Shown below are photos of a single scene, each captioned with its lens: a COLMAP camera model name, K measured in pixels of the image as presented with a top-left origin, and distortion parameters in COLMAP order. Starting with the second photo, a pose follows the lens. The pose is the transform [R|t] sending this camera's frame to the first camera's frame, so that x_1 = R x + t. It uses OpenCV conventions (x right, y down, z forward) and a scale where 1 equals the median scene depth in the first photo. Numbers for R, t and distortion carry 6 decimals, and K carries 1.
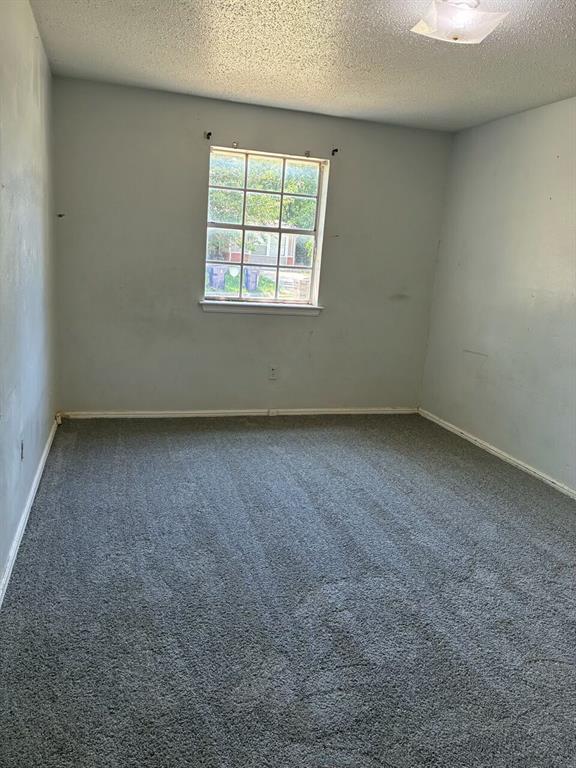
lens RADIAL K [[584.8, 0, 288.9], [0, 584.8, 371.9], [0, 0, 1]] dist [0.045773, -0.040925]
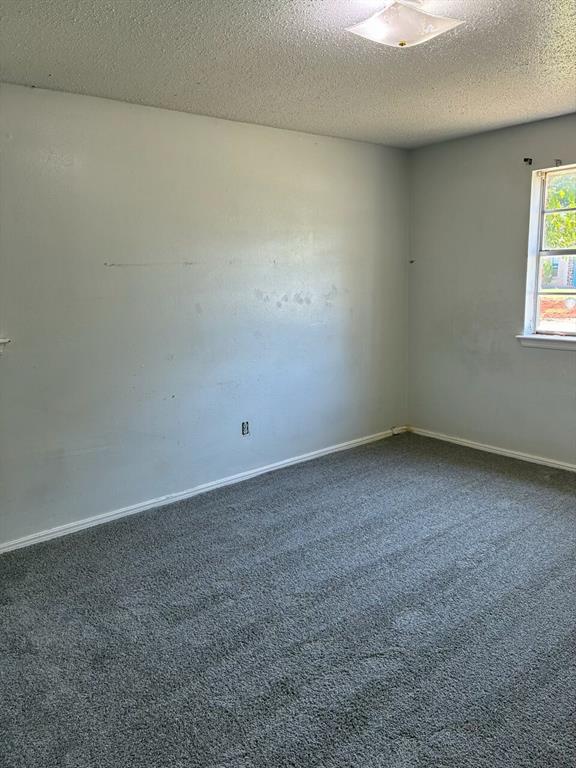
lens RADIAL K [[584.8, 0, 288.9], [0, 584.8, 371.9], [0, 0, 1]] dist [0.045773, -0.040925]
pose [[0.406447, 0.081286, -0.910051, 0.573275], [-0.130444, 0.990994, 0.030257, -0.043530], [0.904315, 0.106413, 0.413390, 0.285445]]
